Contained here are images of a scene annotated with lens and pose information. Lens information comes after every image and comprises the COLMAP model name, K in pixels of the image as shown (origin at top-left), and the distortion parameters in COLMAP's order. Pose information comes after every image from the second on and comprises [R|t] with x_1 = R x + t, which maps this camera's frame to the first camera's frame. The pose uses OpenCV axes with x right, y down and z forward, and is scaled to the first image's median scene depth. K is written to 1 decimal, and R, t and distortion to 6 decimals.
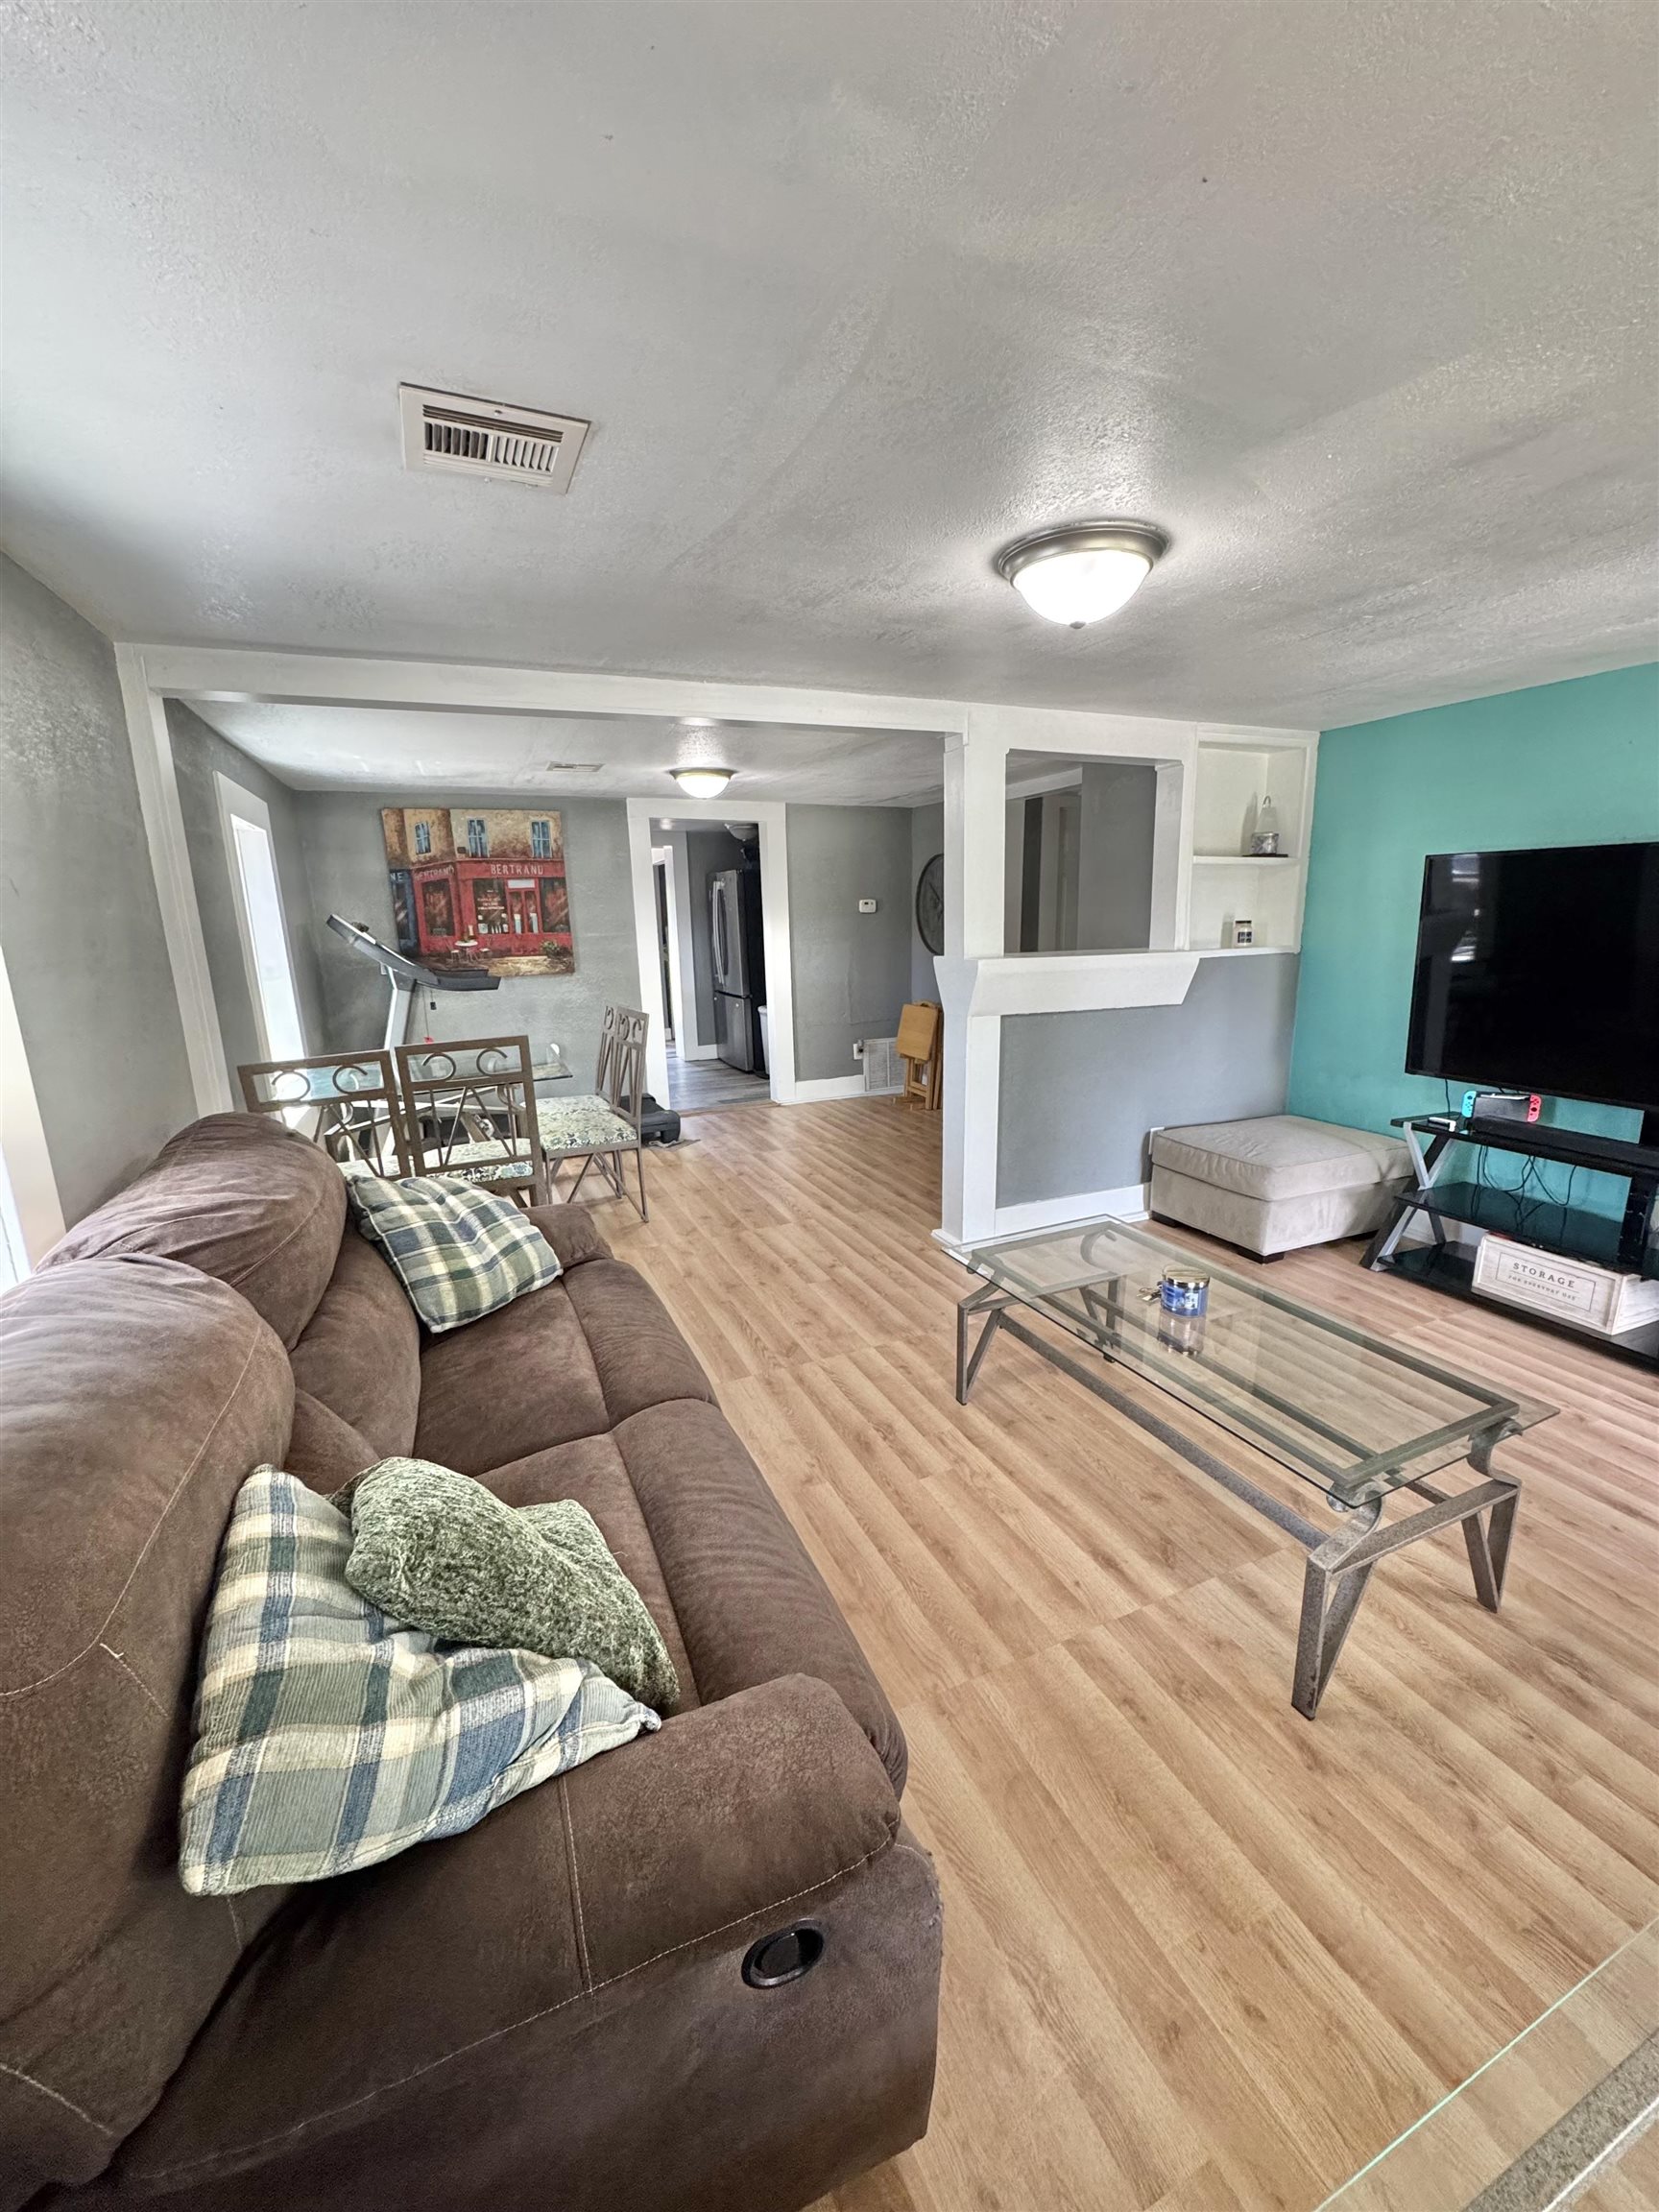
lens RADIAL K [[879.7, 0, 829.5], [0, 879.7, 1106.0], [0, 0, 1]] dist [-0.001761, -0.000216]
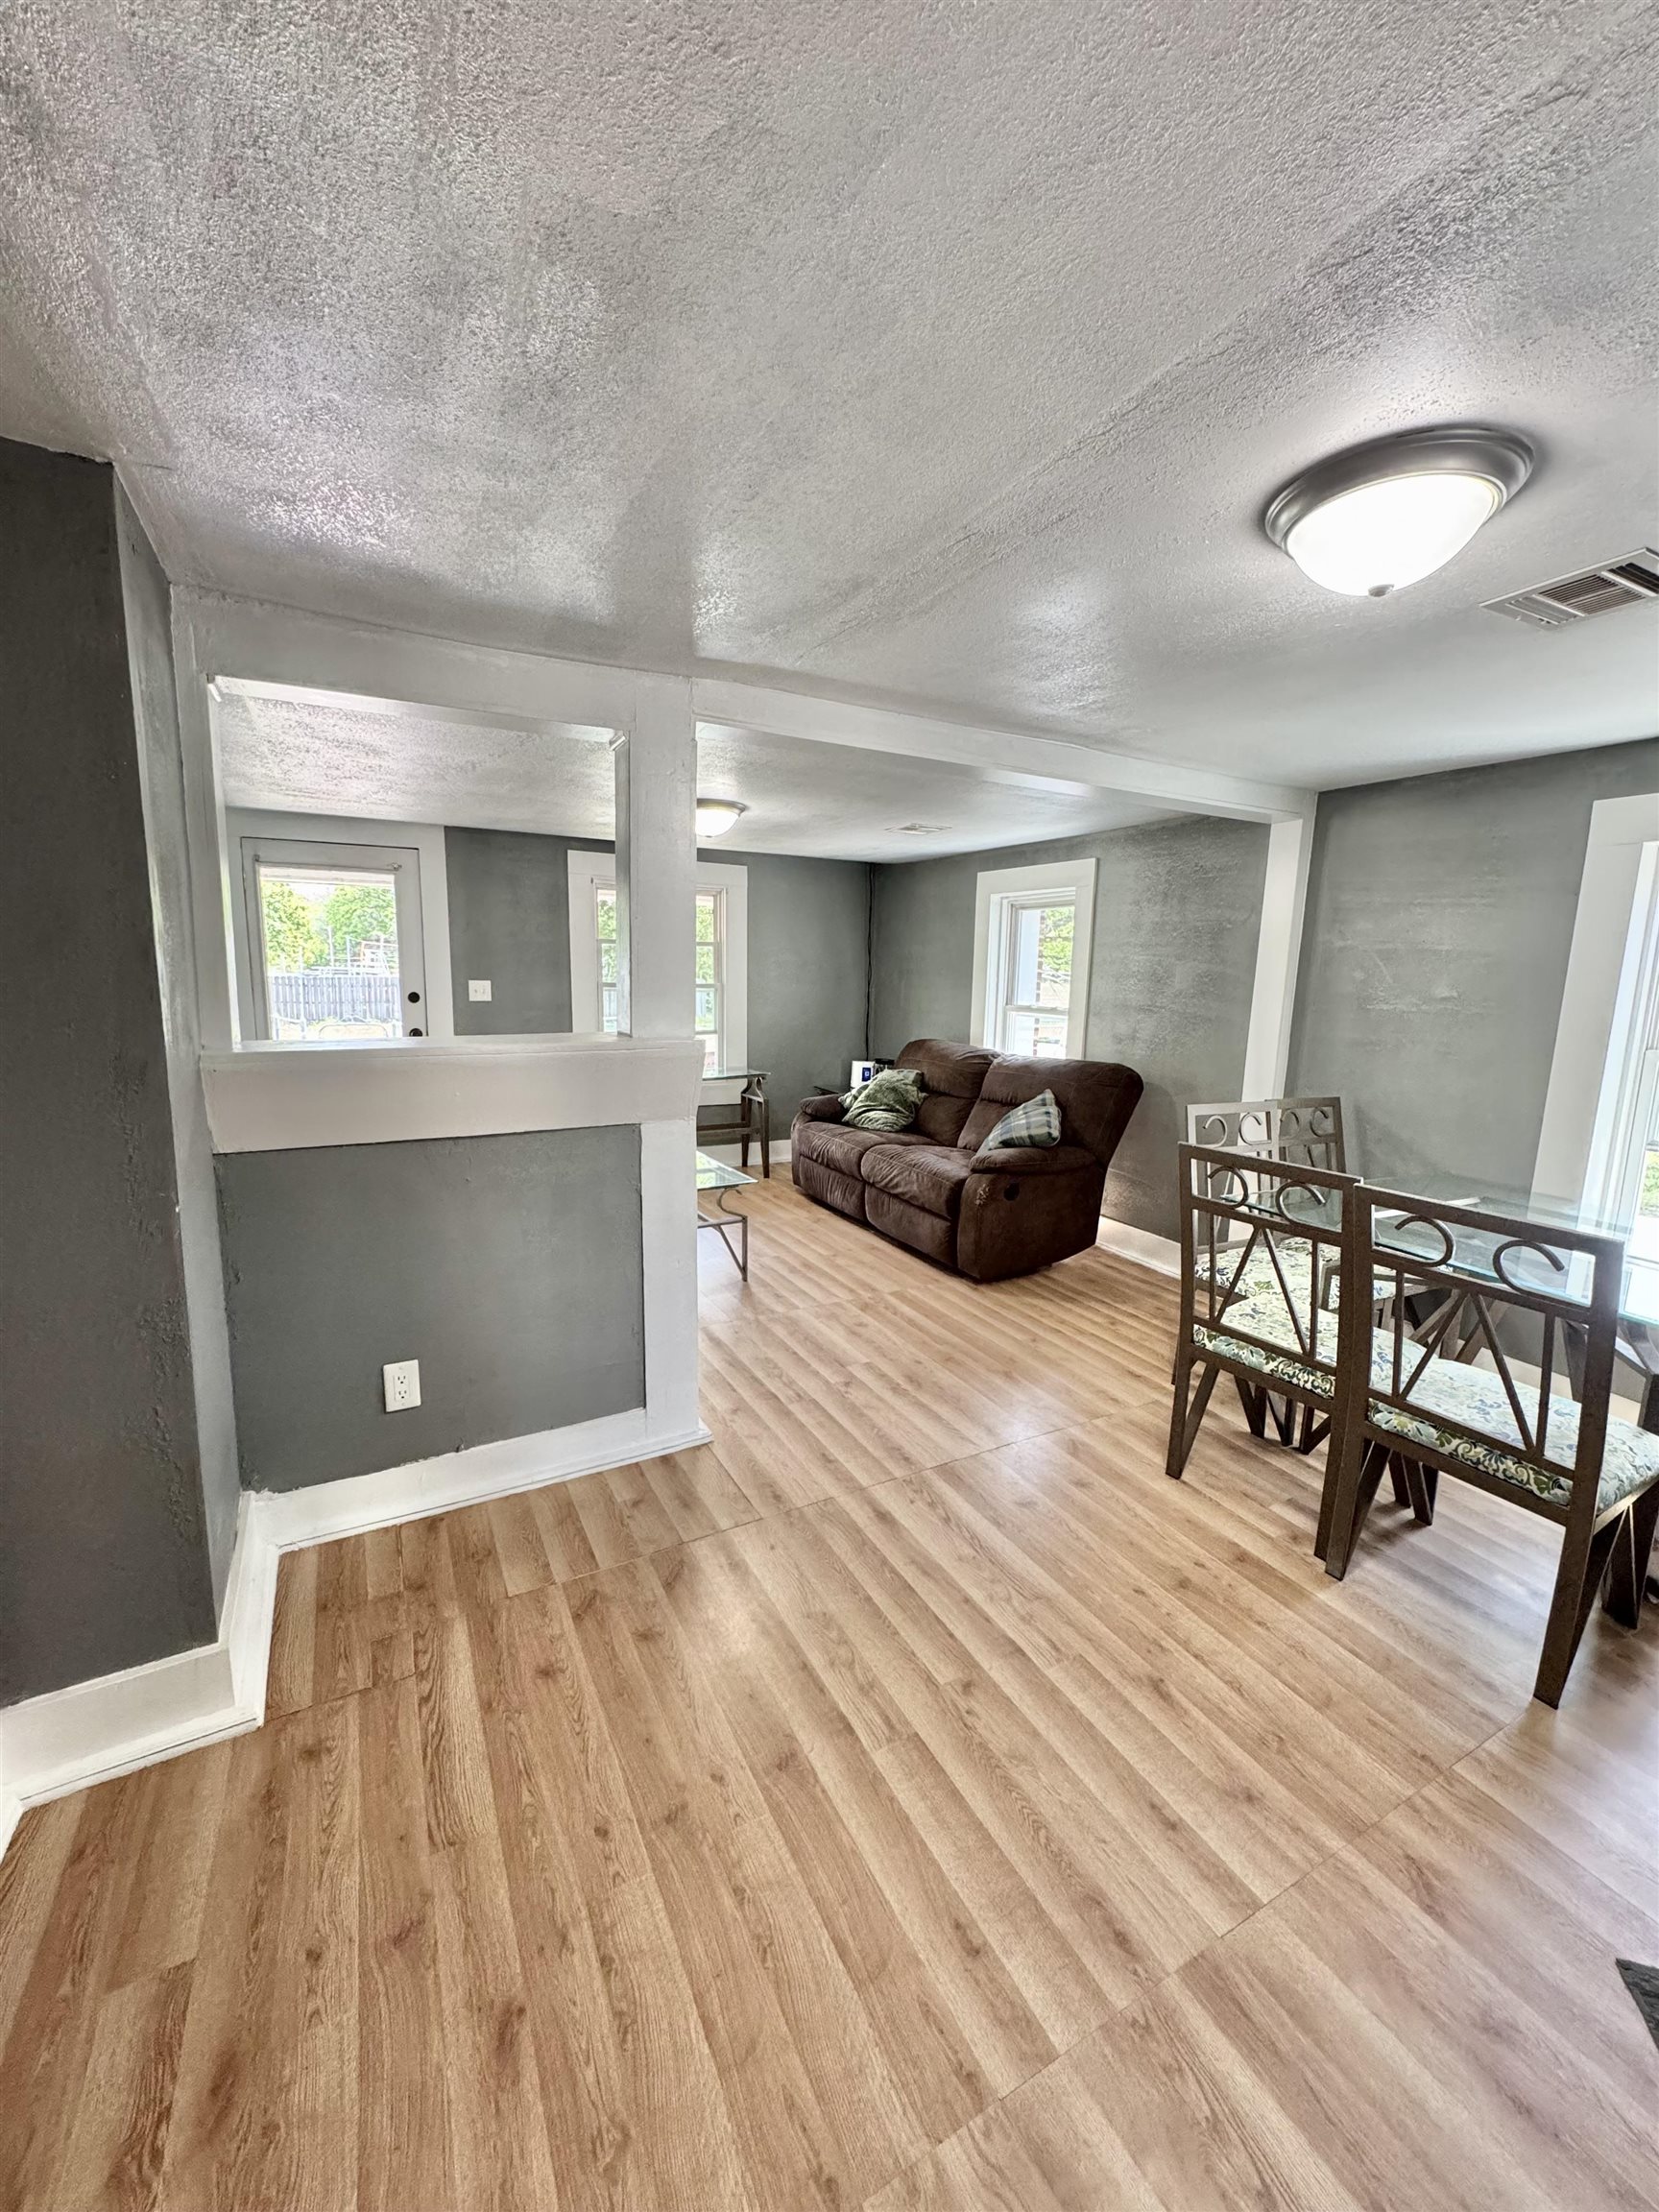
lens RADIAL K [[879.7, 0, 829.5], [0, 879.7, 1106.0], [0, 0, 1]] dist [-0.001761, -0.000216]
pose [[-0.997130, 0.015426, -0.074114, 0.079624], [-0.013205, 0.928569, 0.370924, -0.380182], [0.074542, 0.370839, -0.925701, 1.680978]]
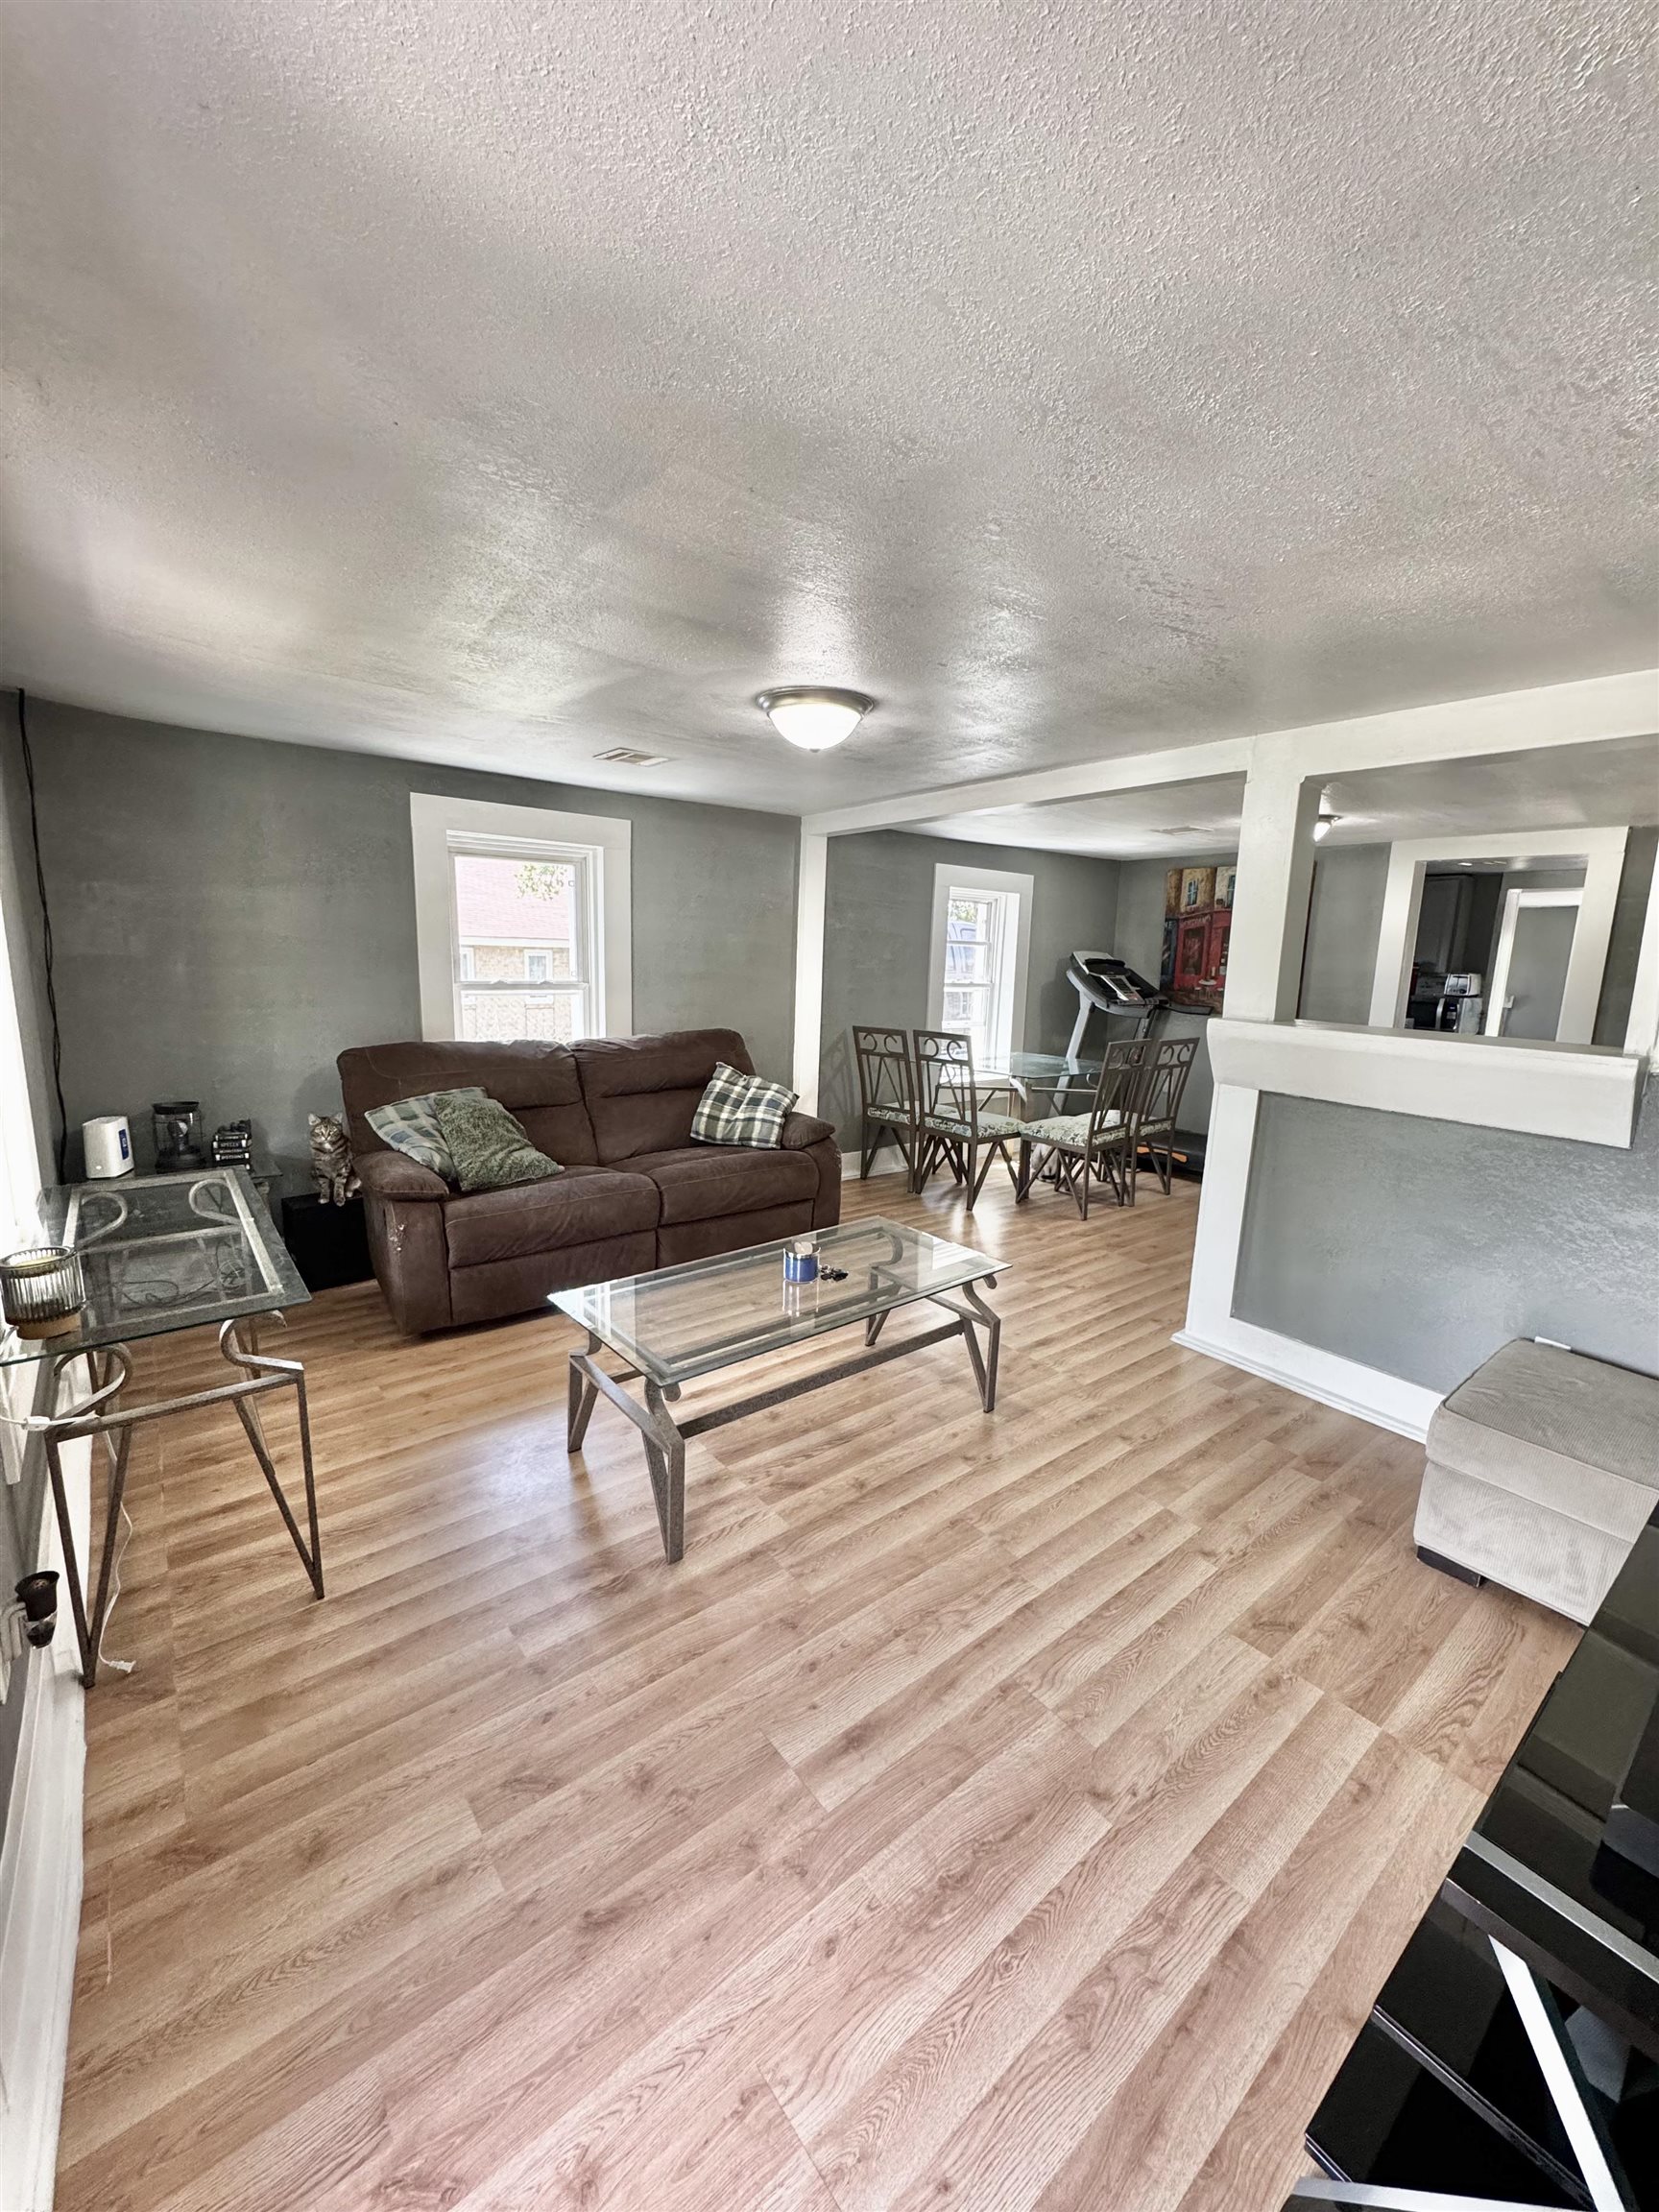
lens RADIAL K [[879.7, 0, 829.5], [0, 879.7, 1106.0], [0, 0, 1]] dist [-0.001761, -0.000216]
pose [[0.251925, 0.200421, -0.946766, 0.893342], [-0.248034, 0.959013, 0.137015, -0.101748], [0.935421, 0.200312, 0.291310, 0.373089]]
